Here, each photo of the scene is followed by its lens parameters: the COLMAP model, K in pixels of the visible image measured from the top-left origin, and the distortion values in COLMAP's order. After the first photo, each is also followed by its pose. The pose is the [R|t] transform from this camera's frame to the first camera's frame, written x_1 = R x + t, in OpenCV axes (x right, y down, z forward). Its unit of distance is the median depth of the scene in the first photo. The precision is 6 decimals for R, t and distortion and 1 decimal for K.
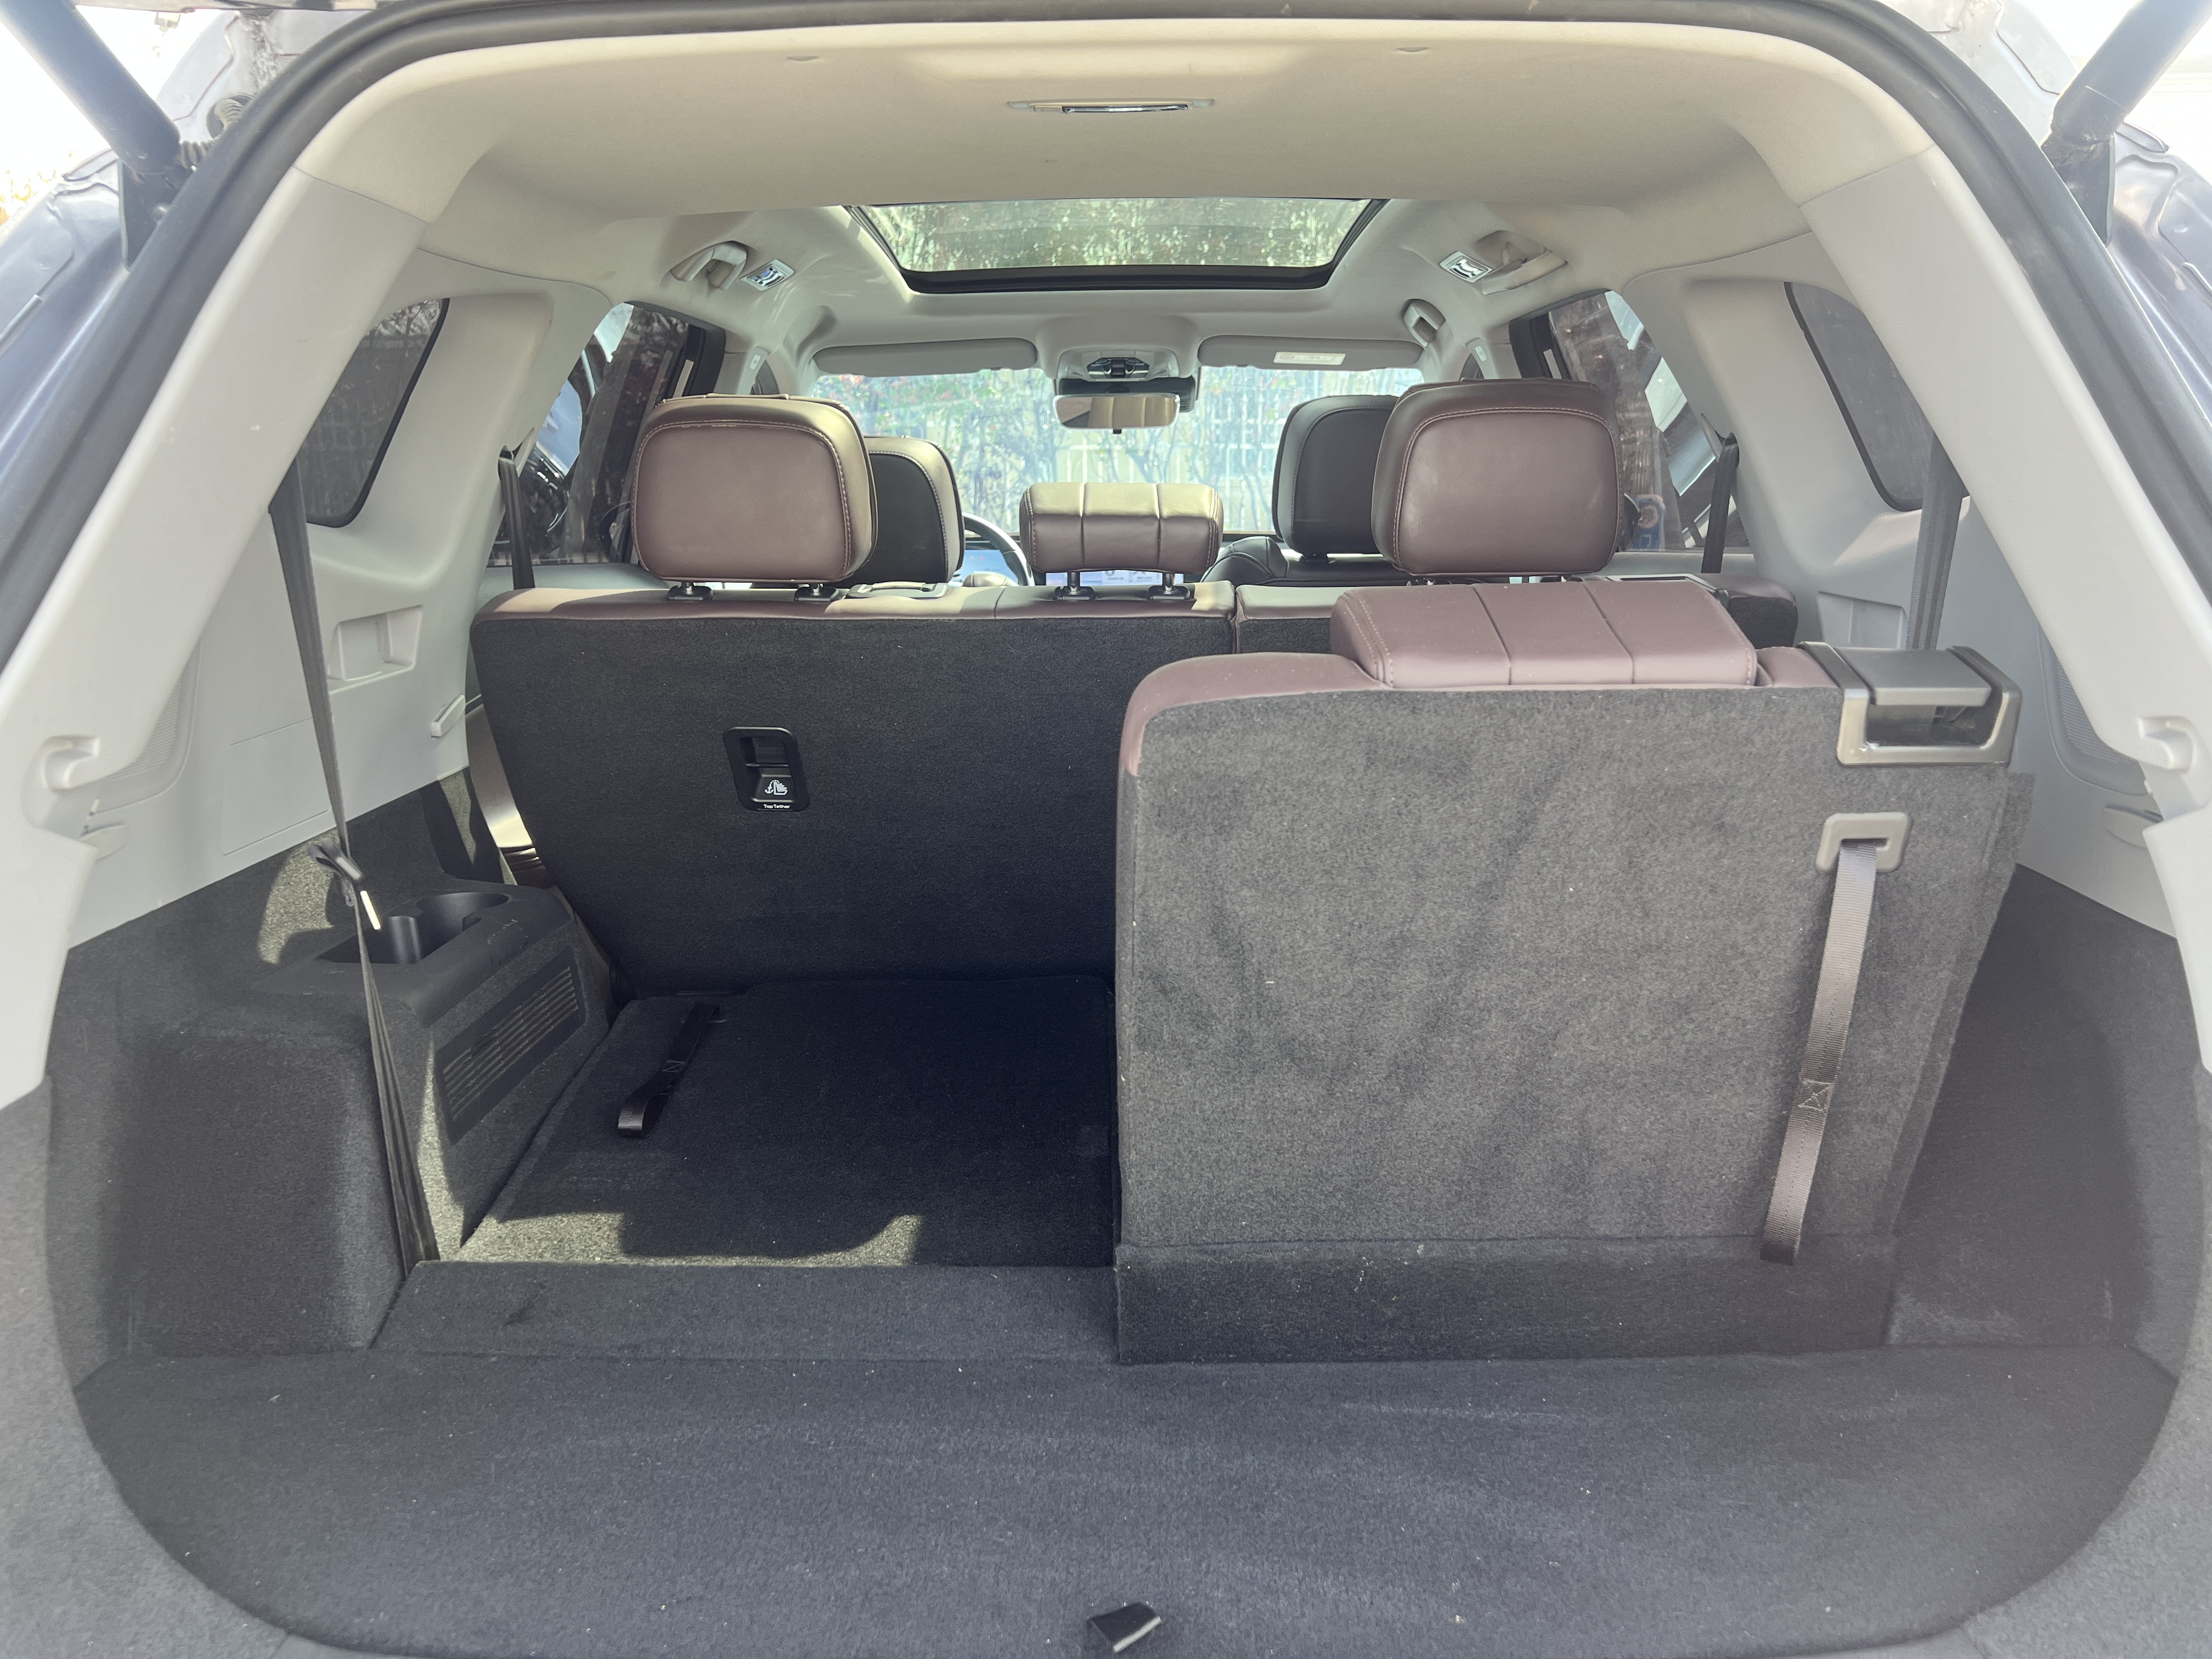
lens RADIAL K [[1659.5, 0, 1106.0], [0, 1659.5, 829.5], [0, 0, 1]] dist [0.078254, -0.090008]
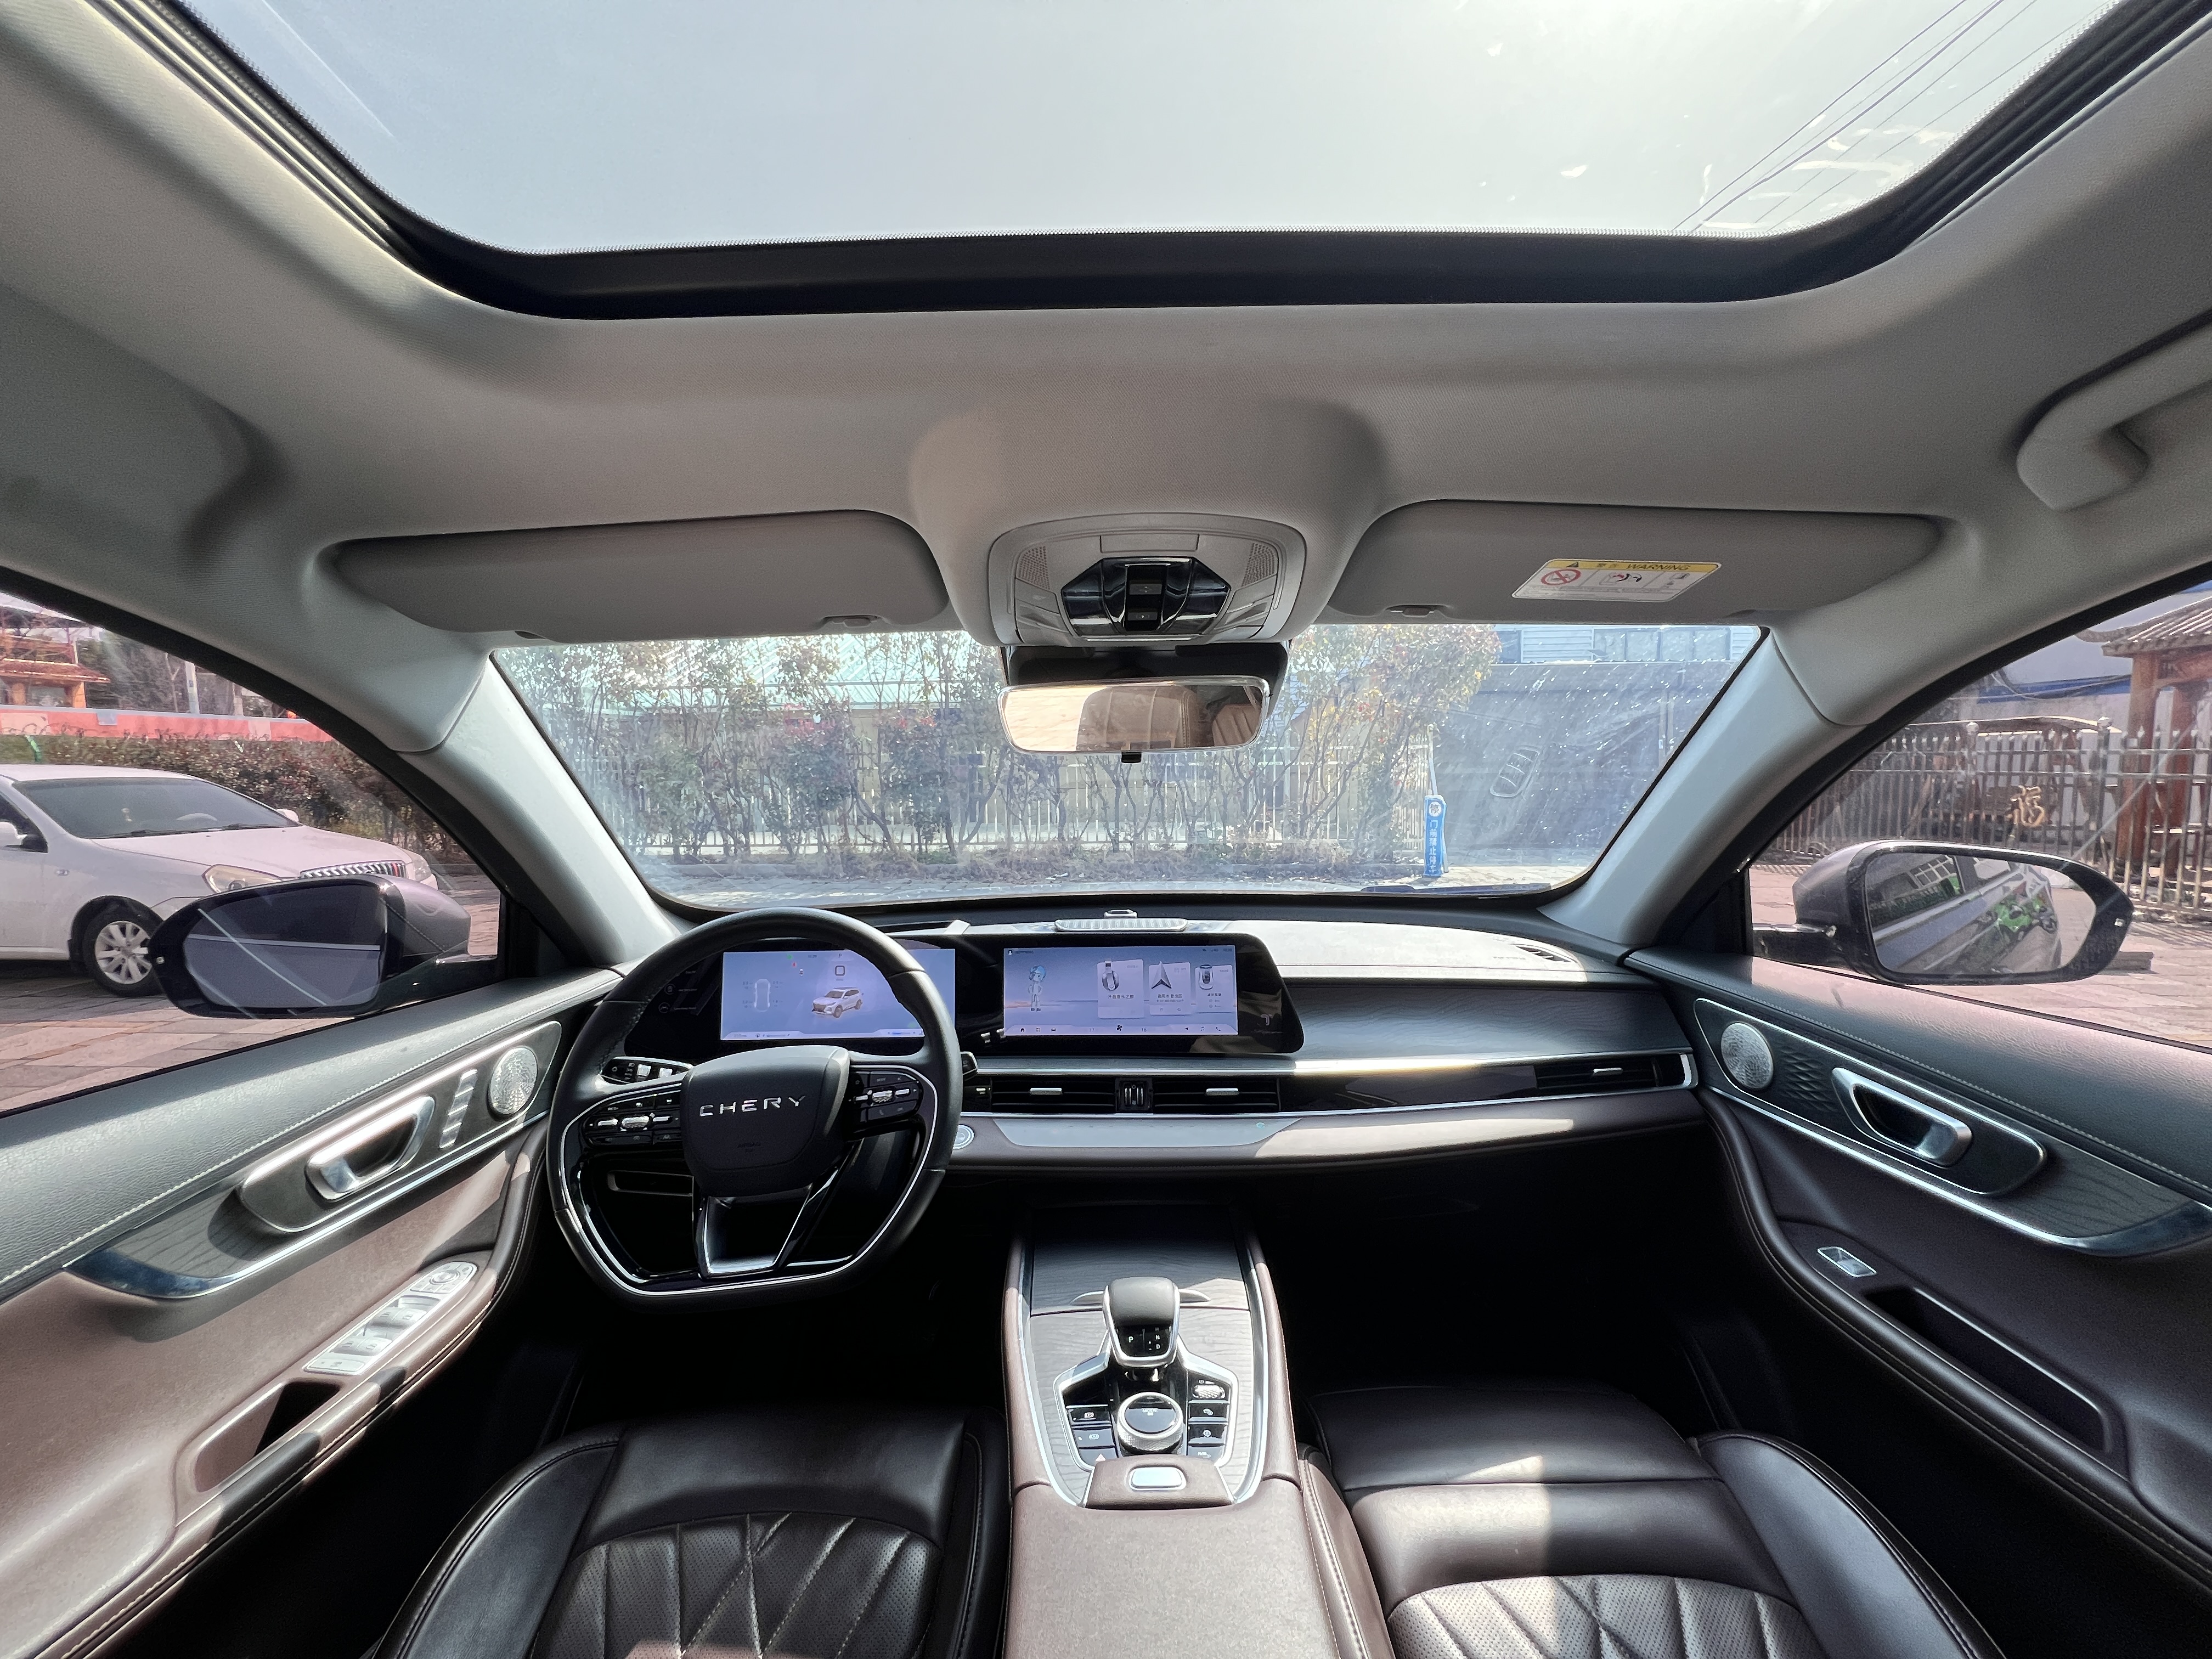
lens RADIAL K [[881.7, 0, 1106.0], [0, 881.7, 829.5], [0, 0, 1]] dist [0.000550, 0.000241]
pose [[0.999786, -0.007926, 0.019084, -0.005806], [0.010710, 0.988545, -0.150546, -0.211233], [-0.017673, 0.150718, 0.988419, 0.878525]]
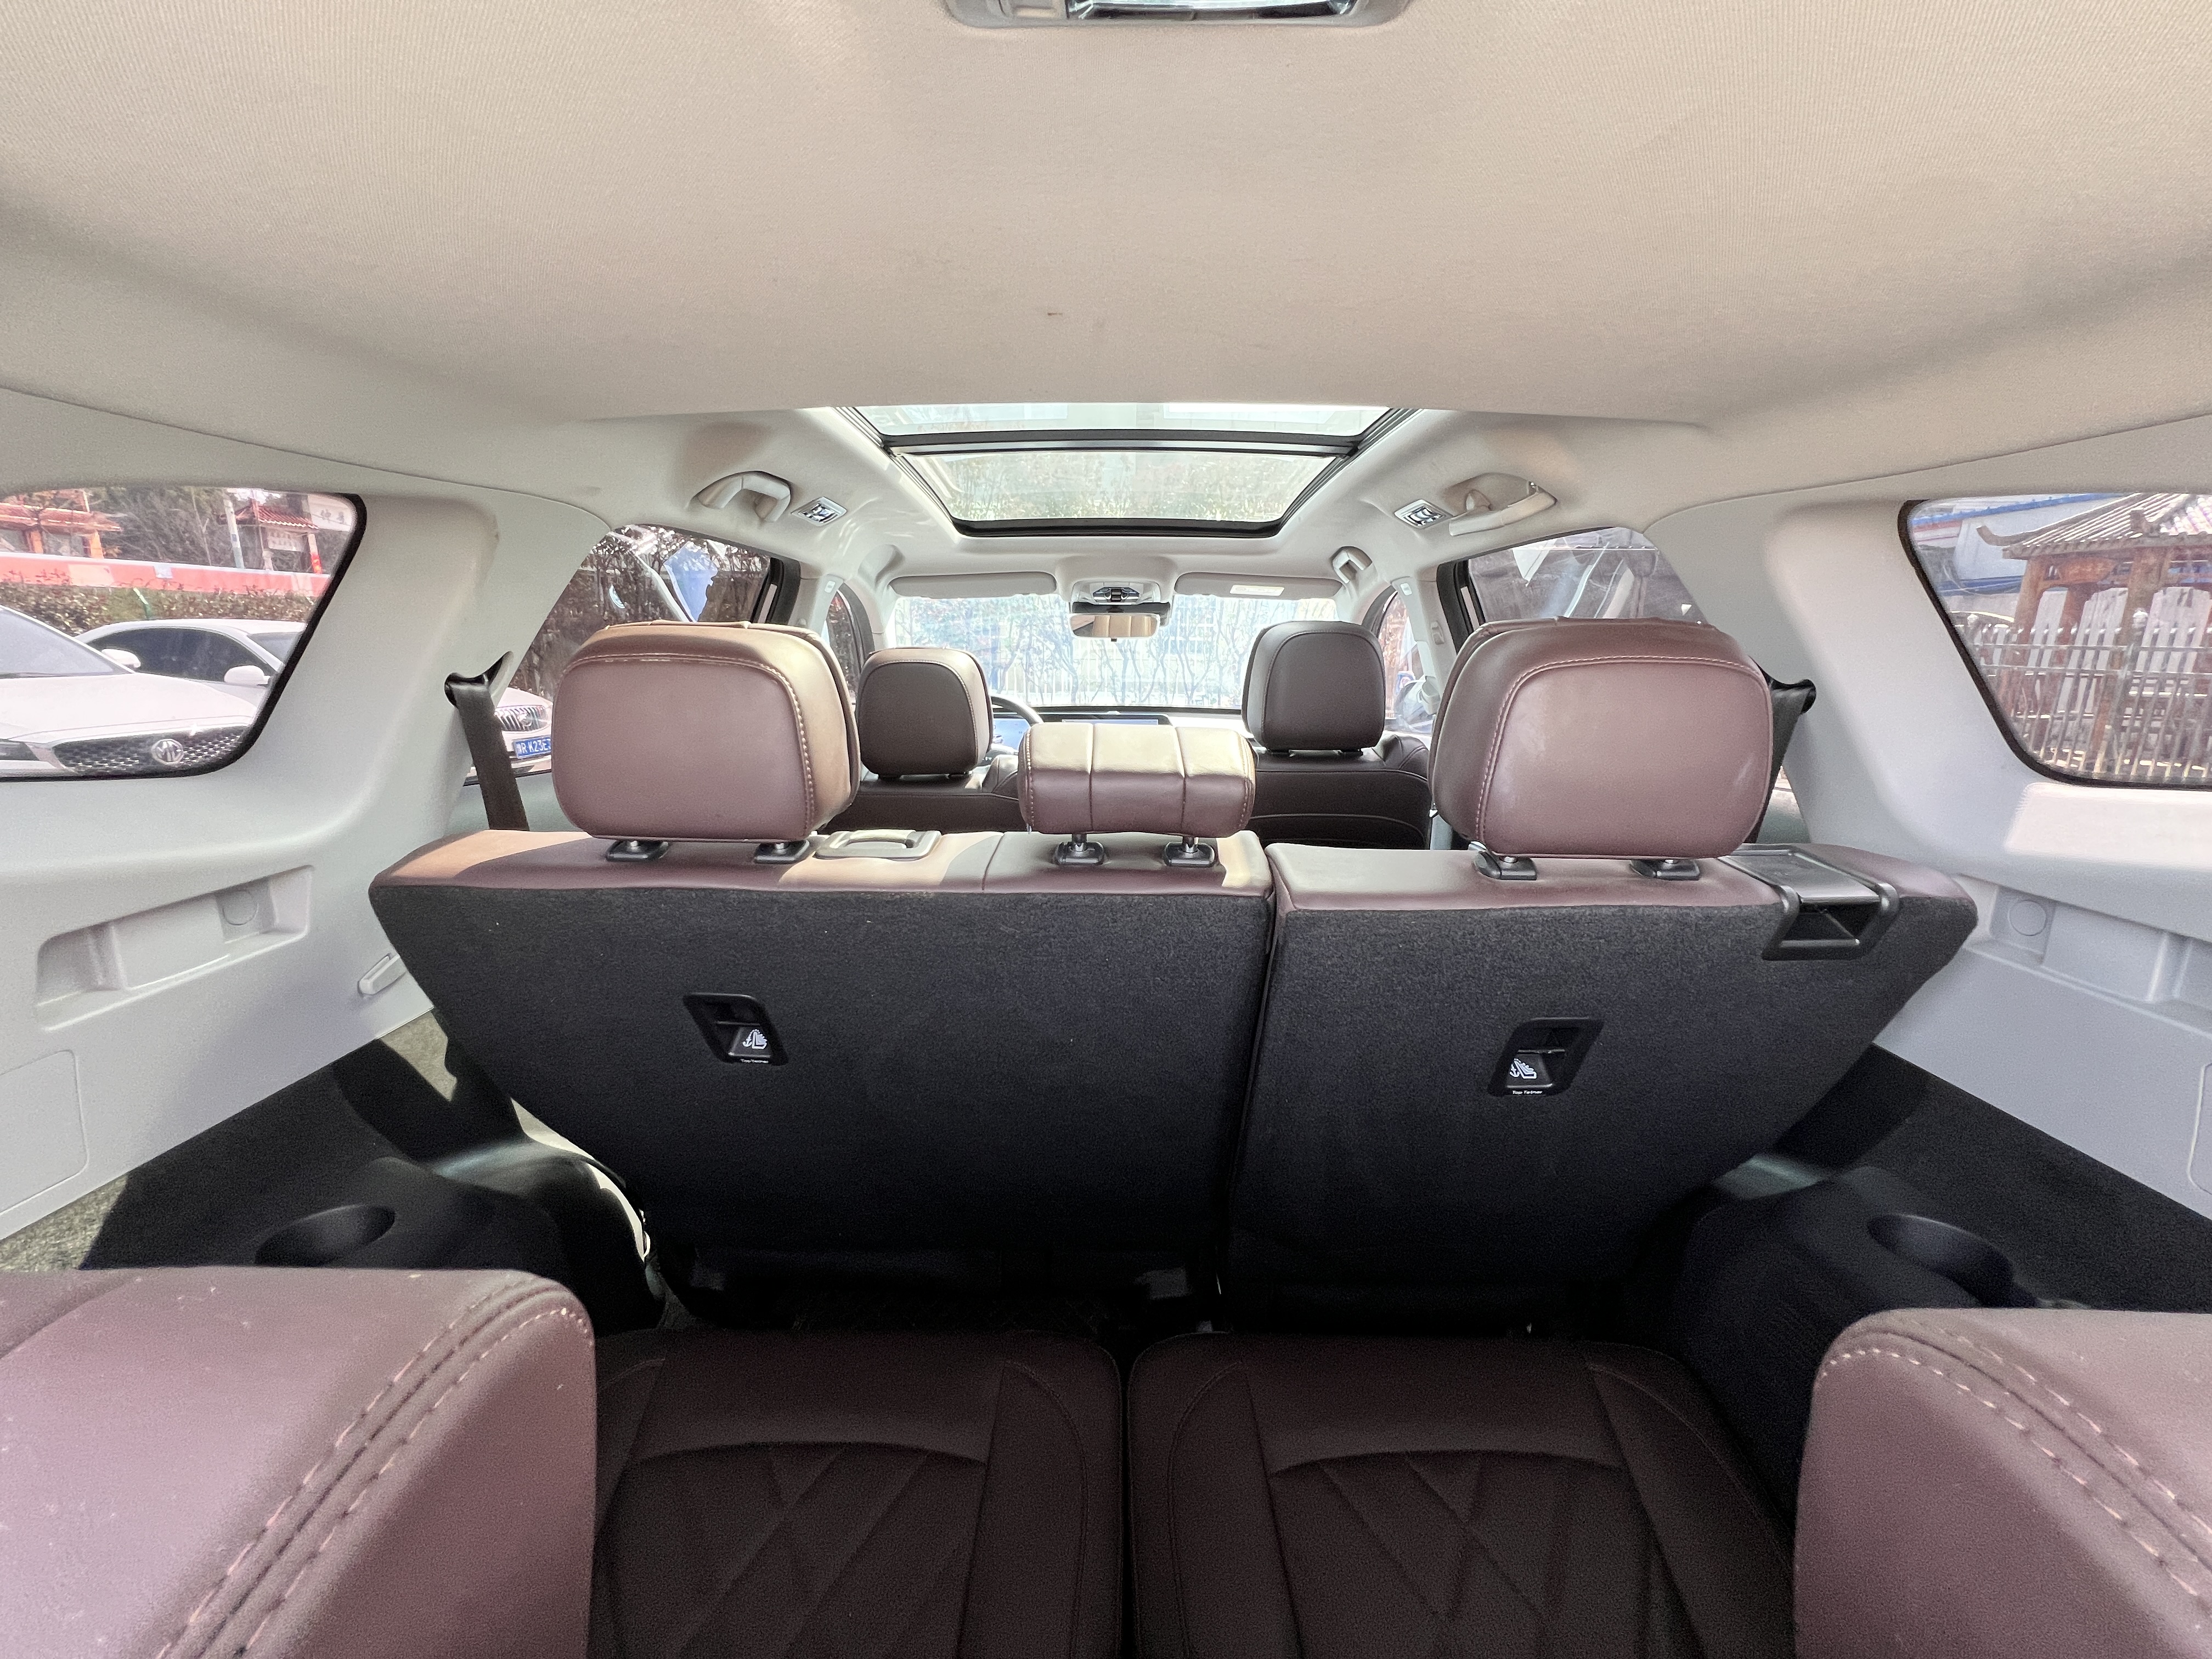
lens RADIAL K [[881.7, 0, 1106.0], [0, 881.7, 829.5], [0, 0, 1]] dist [0.000550, 0.000241]
pose [[0.999862, 0.013230, 0.010054, -0.005745], [-0.013137, 0.999871, -0.009276, -0.085641], [-0.010176, 0.009143, 0.999906, 0.309179]]
